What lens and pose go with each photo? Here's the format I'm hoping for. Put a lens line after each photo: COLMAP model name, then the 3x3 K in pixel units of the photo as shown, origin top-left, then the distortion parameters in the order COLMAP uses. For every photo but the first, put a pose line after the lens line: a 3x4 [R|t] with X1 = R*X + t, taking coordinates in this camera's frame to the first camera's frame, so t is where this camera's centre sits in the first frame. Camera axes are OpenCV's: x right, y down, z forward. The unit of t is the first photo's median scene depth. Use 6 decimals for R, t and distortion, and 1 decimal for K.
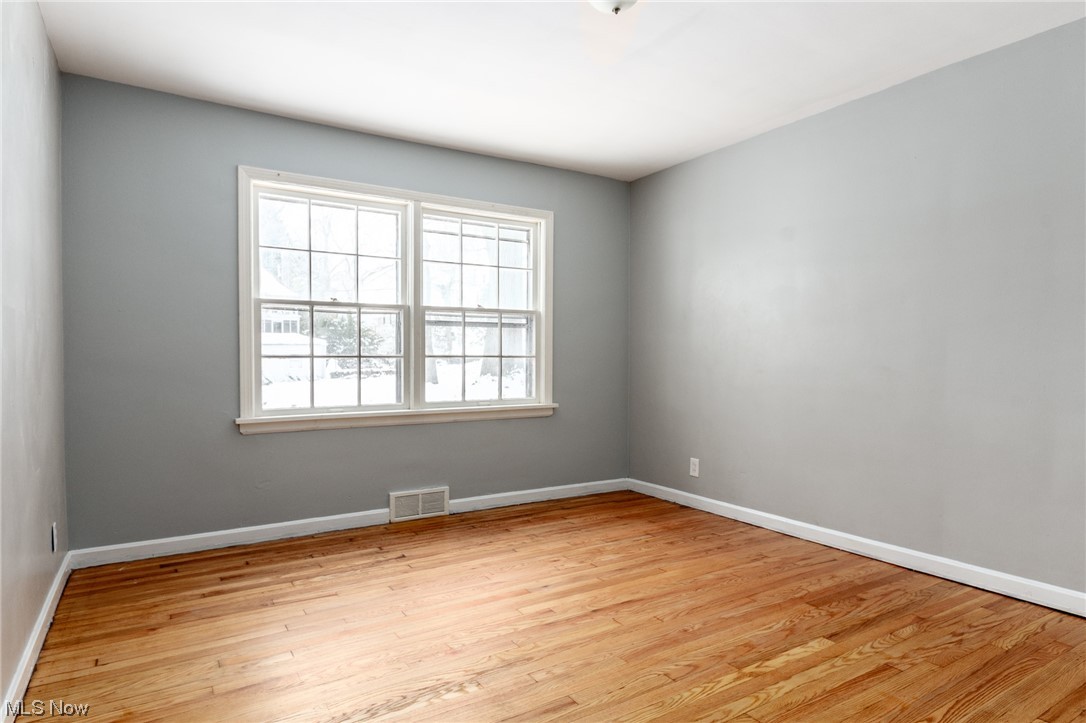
lens RADIAL K [[610.5, 0, 543.1], [0, 610.5, 363.8], [0, 0, 1]] dist [-0.007564, 0.000114]
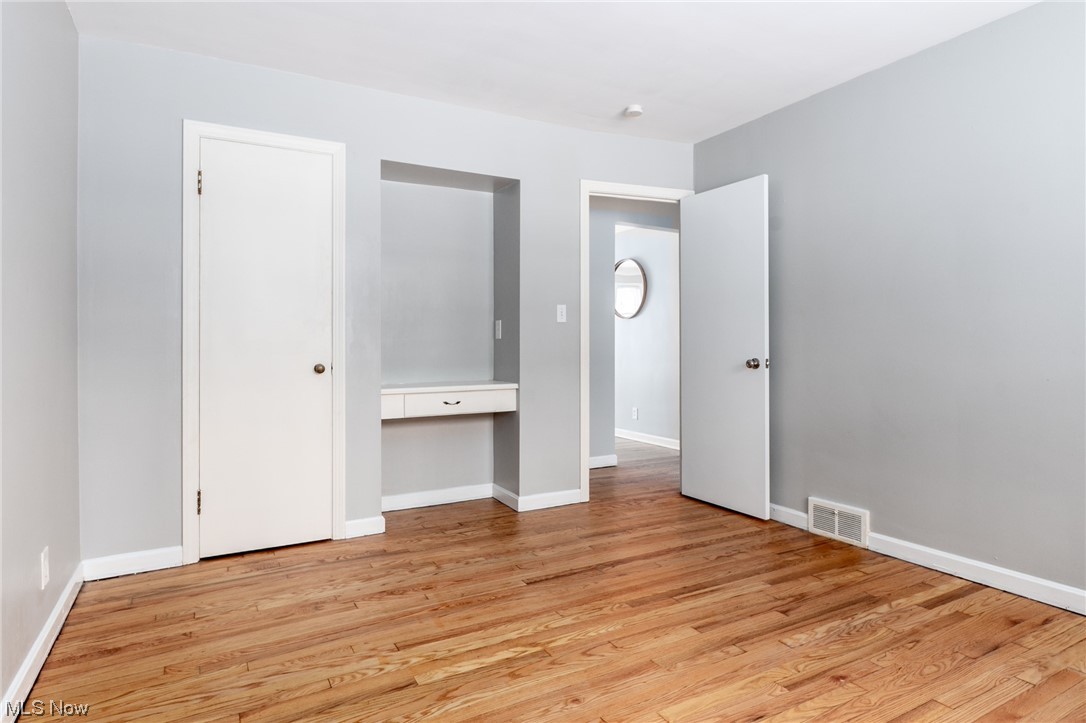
lens RADIAL K [[610.5, 0, 543.4], [0, 610.5, 357.6], [0, 0, 1]] dist [-0.007564, 0.000114]
pose [[-0.999240, 0.000804, 0.038964, 0.274448], [0.001812, 0.999664, 0.025849, -0.027787], [-0.038930, 0.025900, -0.998906, 1.982329]]
